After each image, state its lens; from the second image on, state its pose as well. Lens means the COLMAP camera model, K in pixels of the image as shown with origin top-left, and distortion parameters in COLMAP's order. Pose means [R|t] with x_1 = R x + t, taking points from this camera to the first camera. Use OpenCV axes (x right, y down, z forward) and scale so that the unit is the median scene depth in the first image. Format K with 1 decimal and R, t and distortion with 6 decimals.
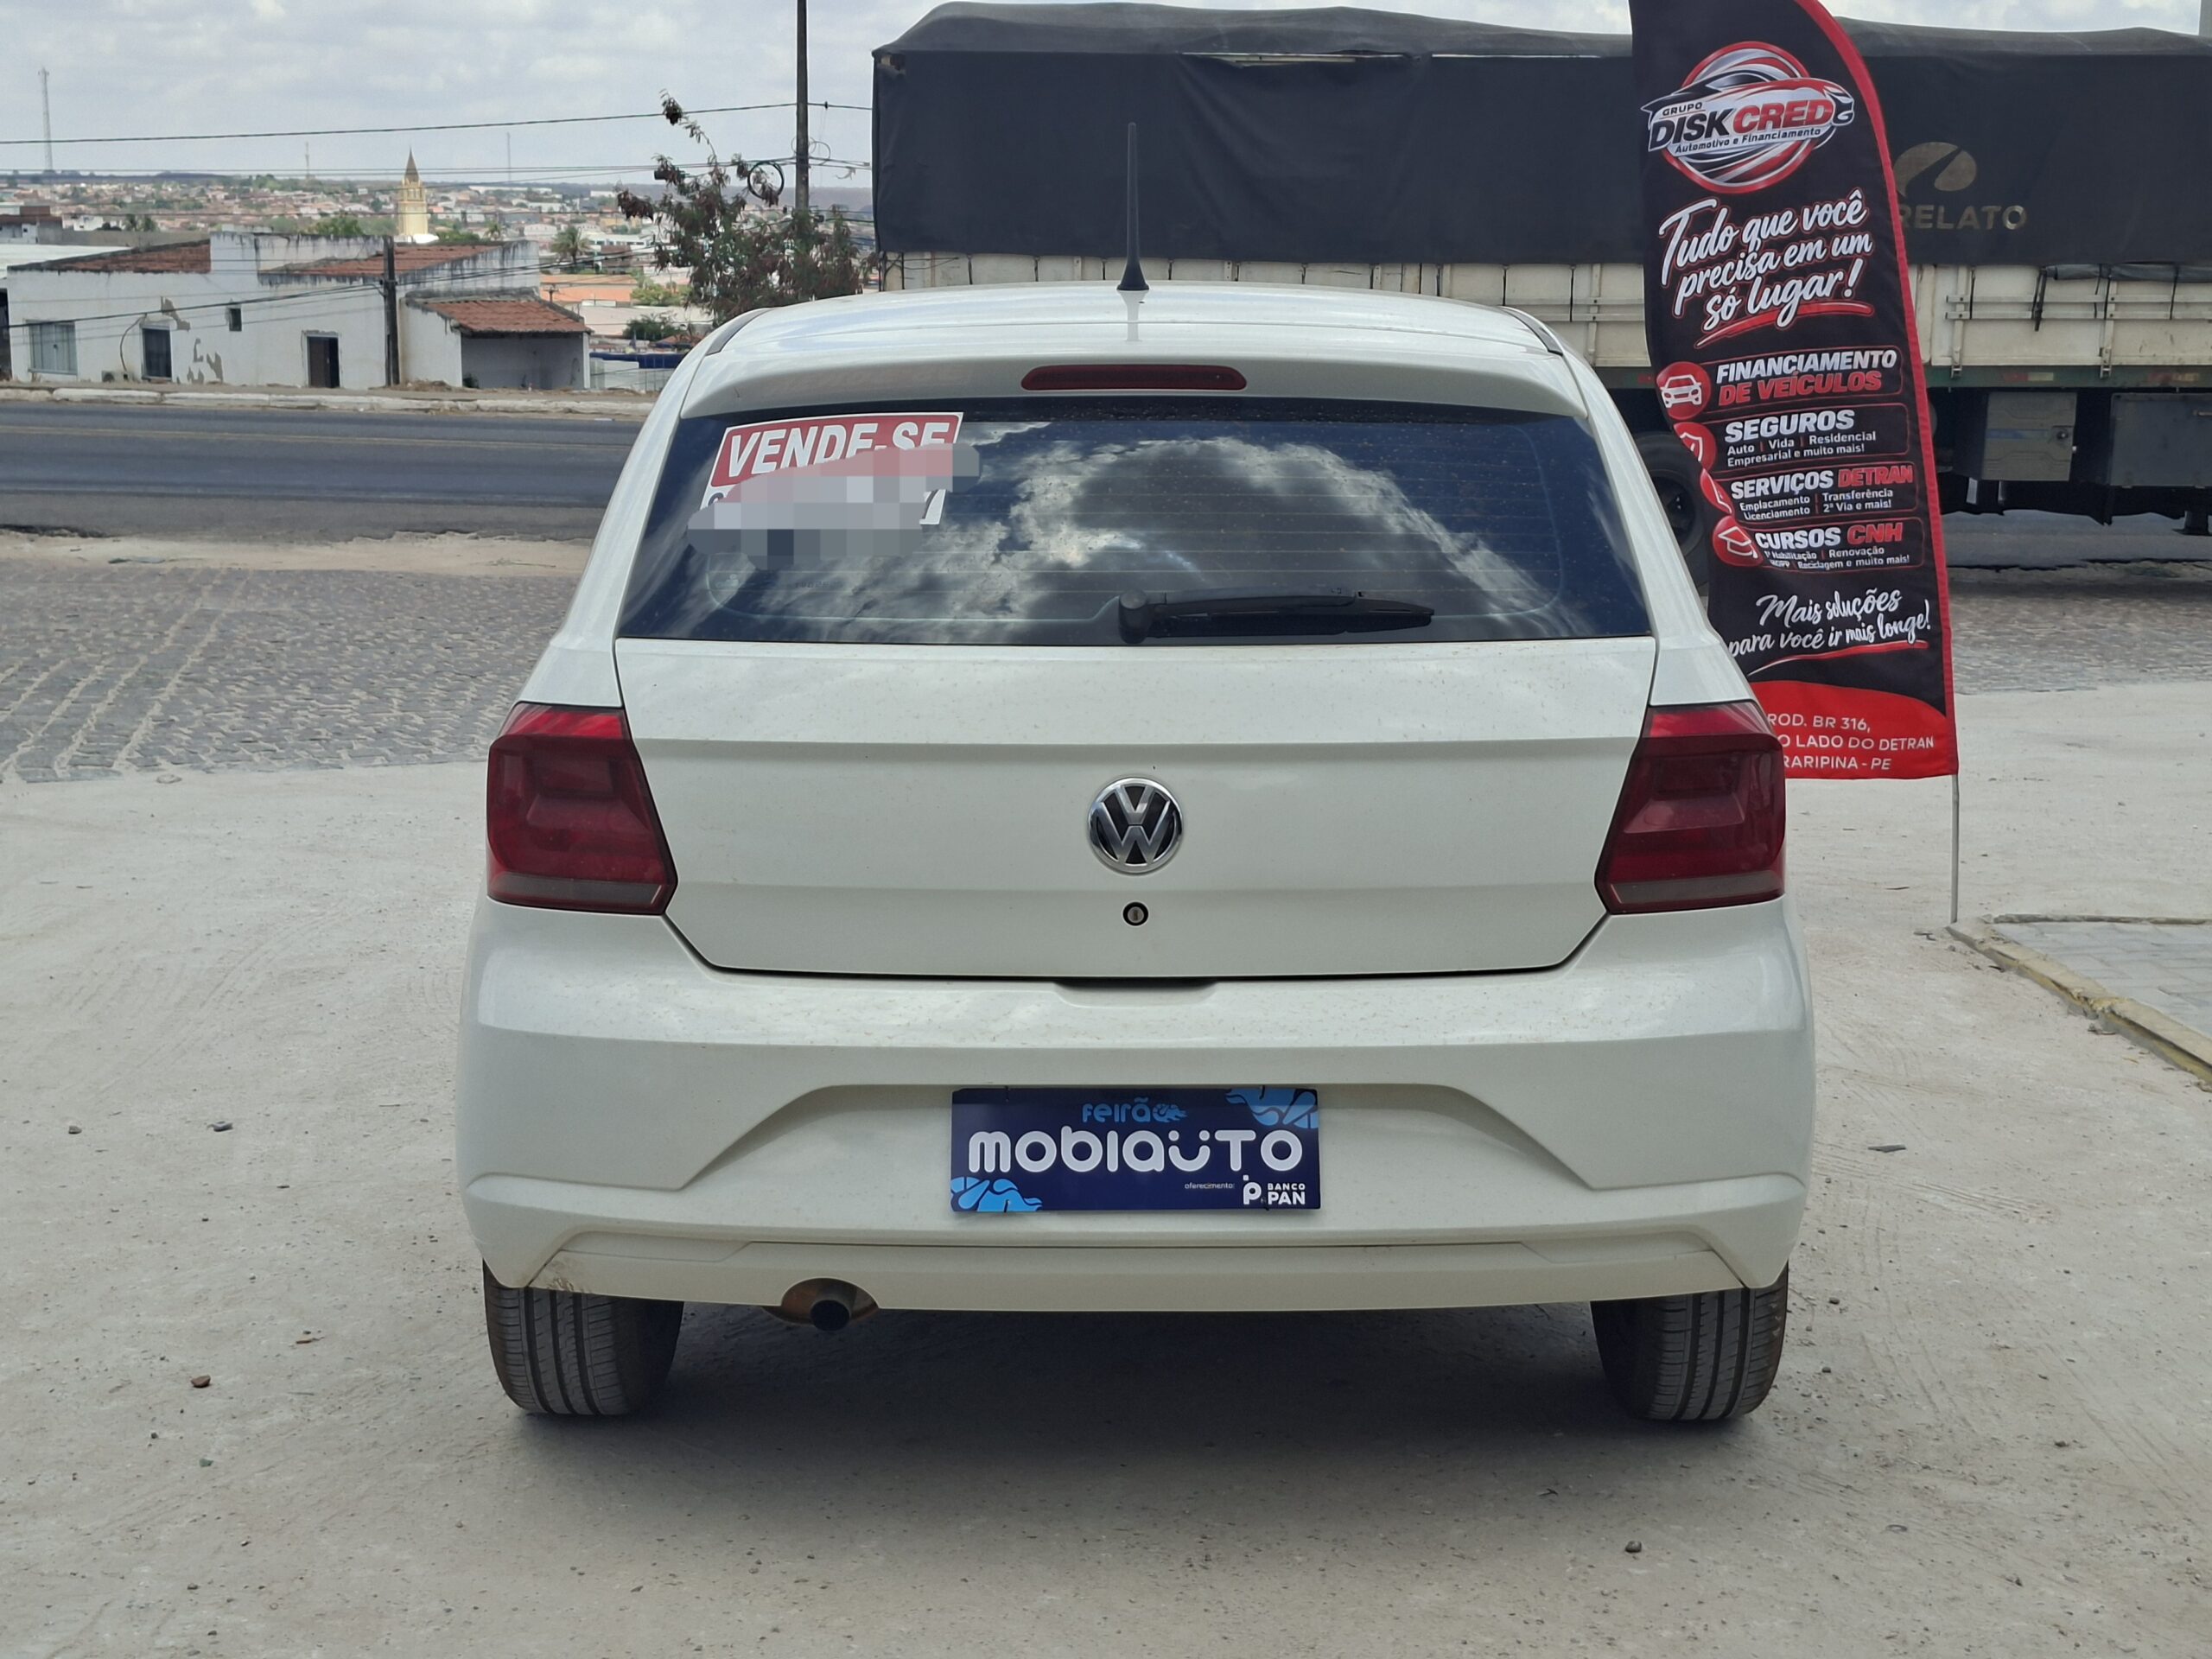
lens RADIAL K [[3058.9, 0, 1106.0], [0, 3058.9, 829.5], [0, 0, 1]] dist [0.150172, -0.246314]
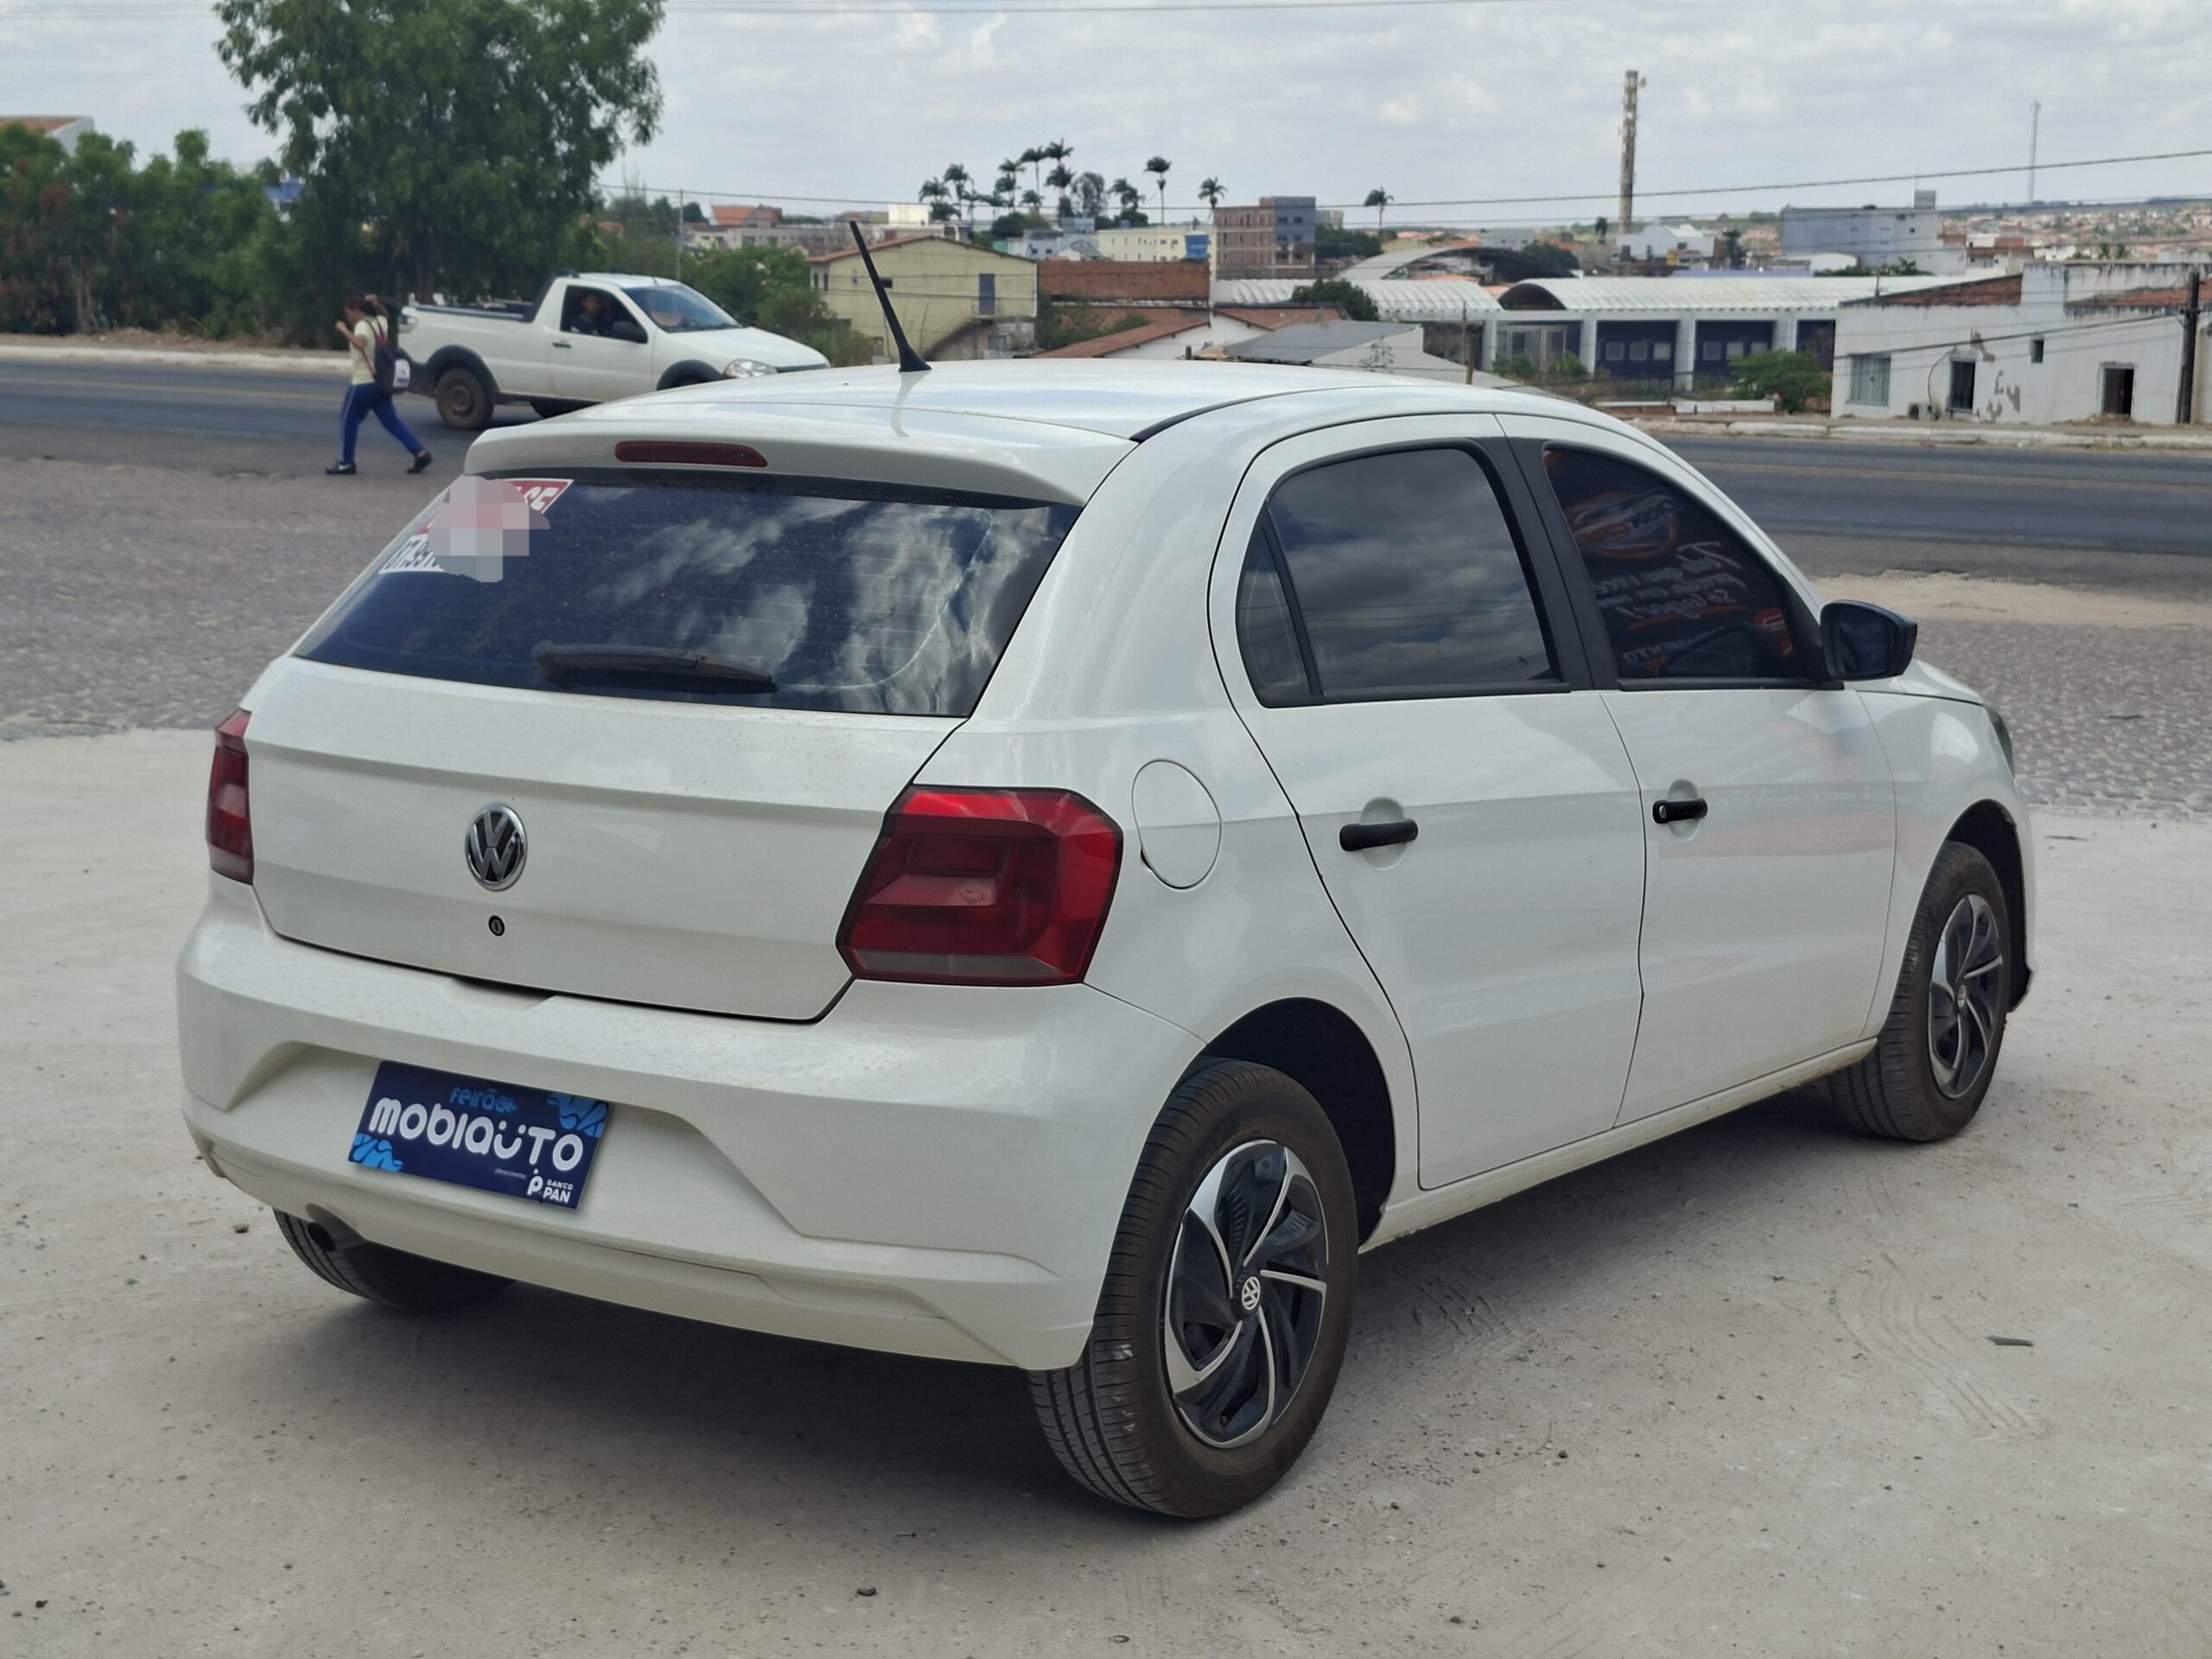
lens RADIAL K [[3086.4, 0, 1121.8], [0, 3086.4, 819.8], [0, 0, 1]] dist [0.173219, -0.380225]
pose [[0.815268, 0.091464, -0.571815, 0.139057], [-0.098768, 0.994942, 0.018327, -0.009024], [0.570599, 0.041535, 0.820178, 0.030715]]
